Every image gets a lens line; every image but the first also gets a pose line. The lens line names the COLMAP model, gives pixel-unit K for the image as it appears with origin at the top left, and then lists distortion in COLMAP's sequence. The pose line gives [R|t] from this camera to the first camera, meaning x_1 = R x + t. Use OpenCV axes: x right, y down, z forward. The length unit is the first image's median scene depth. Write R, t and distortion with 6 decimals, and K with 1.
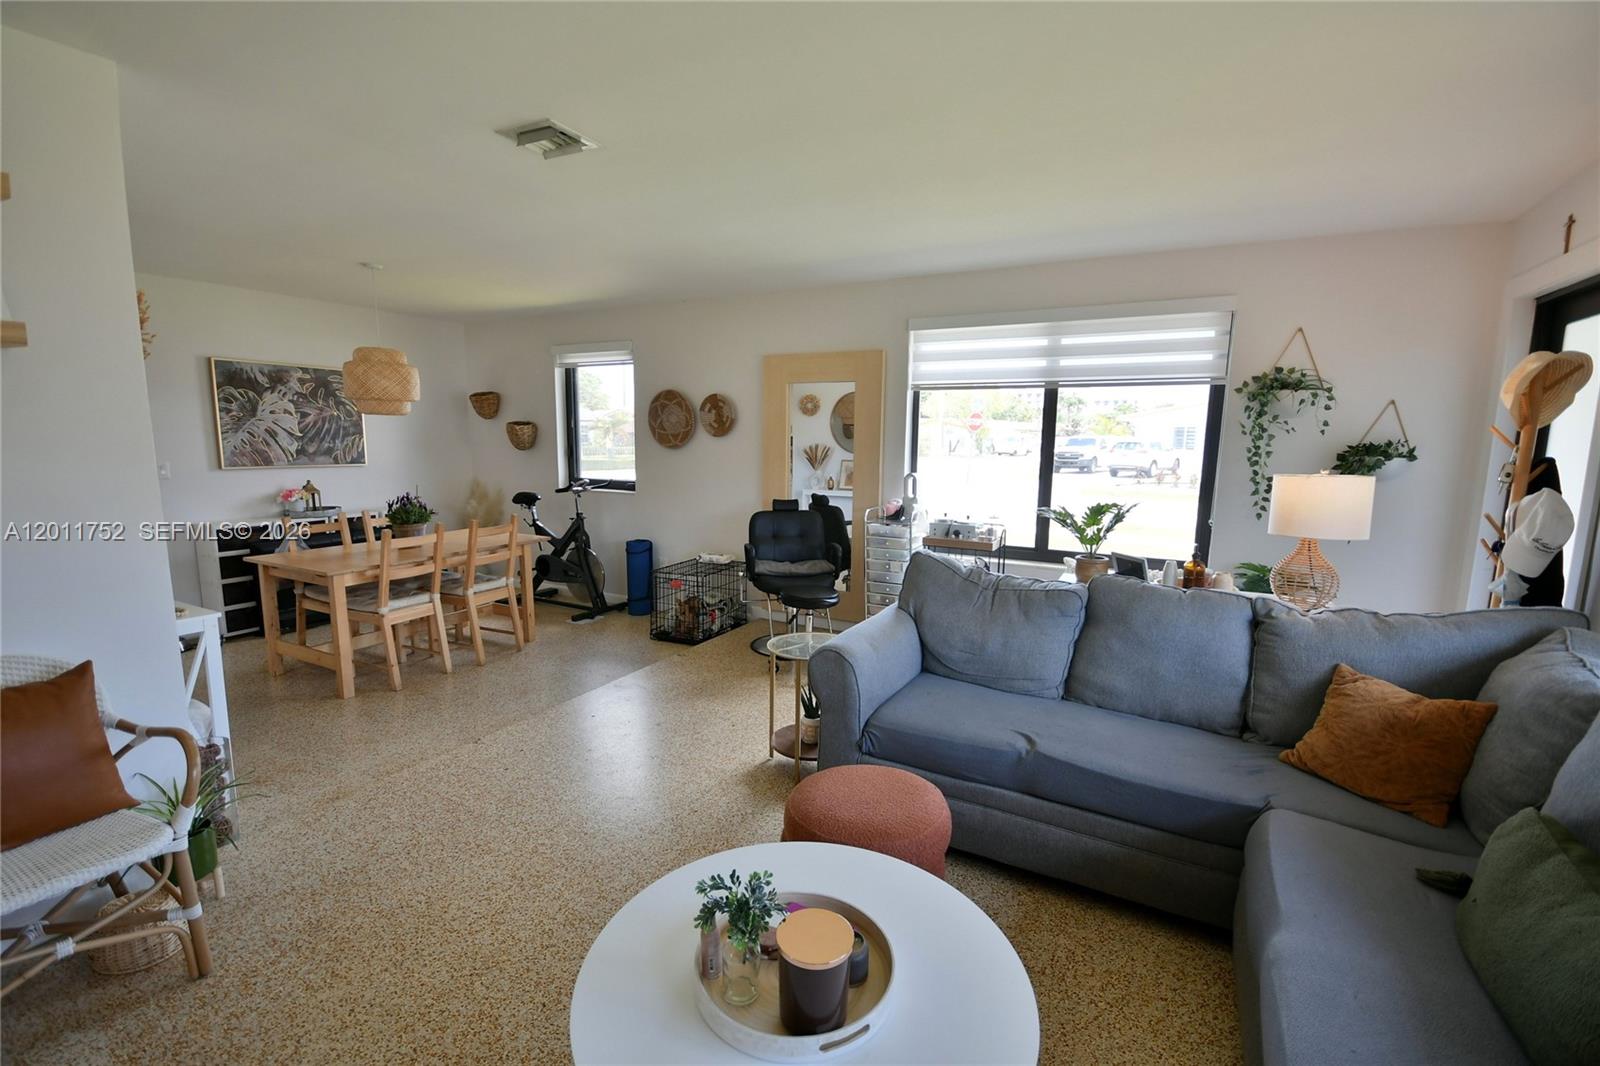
lens RADIAL K [[695.1, 0, 792.7], [0, 695.1, 538.7], [0, 0, 1]] dist [0.001201, -0.012073]
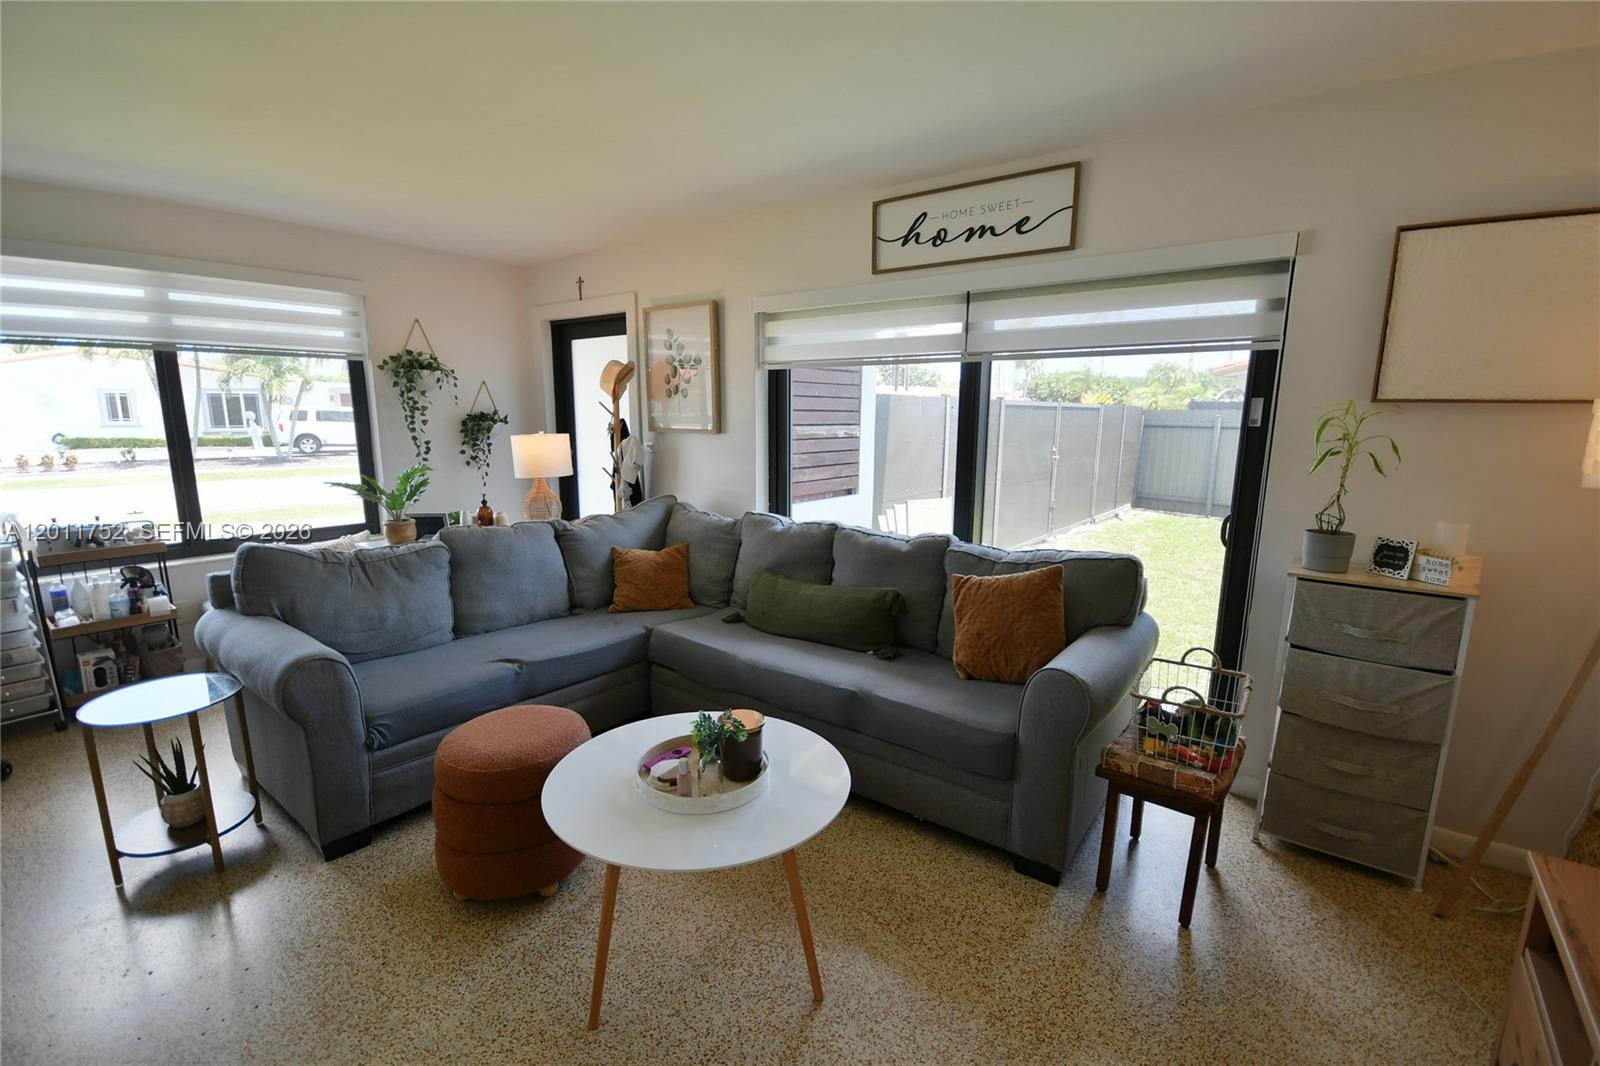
lens RADIAL K [[695.1, 0, 792.7], [0, 695.1, 538.7], [0, 0, 1]] dist [0.001201, -0.012073]
pose [[0.150174, -0.183489, 0.971483, -0.441701], [0.143256, 0.976295, 0.162253, -0.026814], [-0.978226, 0.114804, 0.172900, 0.174715]]
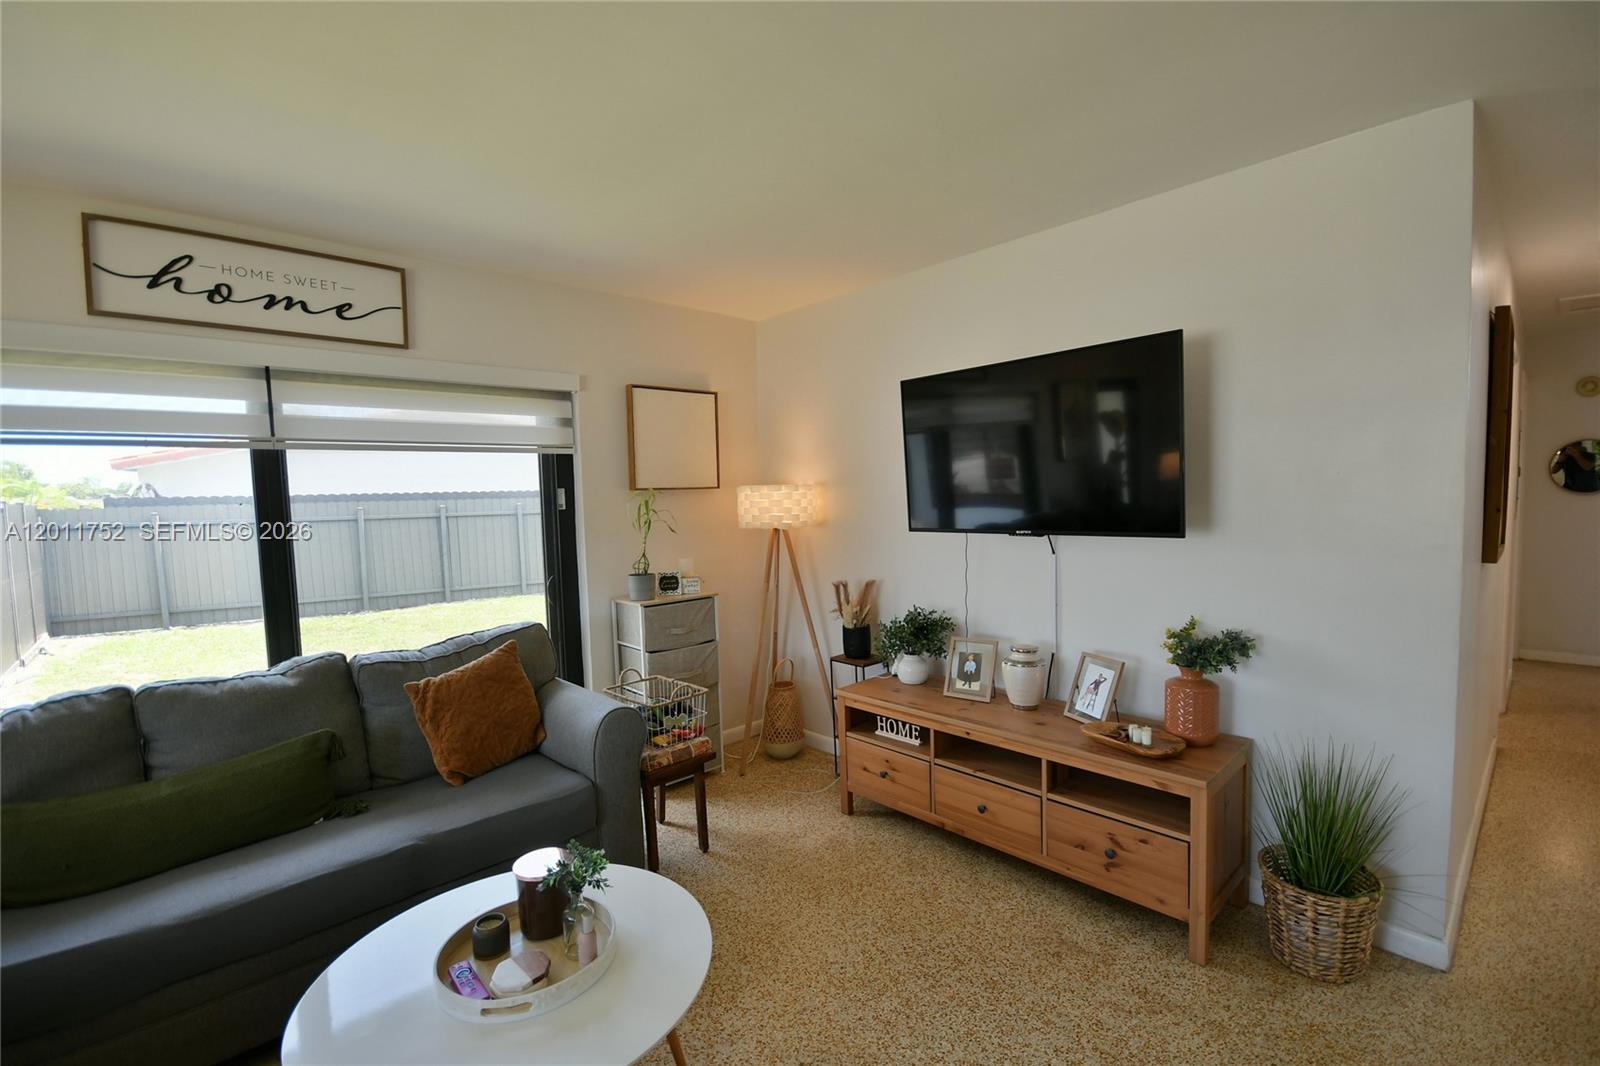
lens RADIAL K [[695.1, 0, 792.7], [0, 695.1, 538.7], [0, 0, 1]] dist [0.001201, -0.012073]
pose [[-0.949760, -0.000703, 0.312978, -0.249005], [0.067473, 0.976023, 0.206944, -0.095654], [-0.305619, 0.217665, -0.926941, 0.635348]]
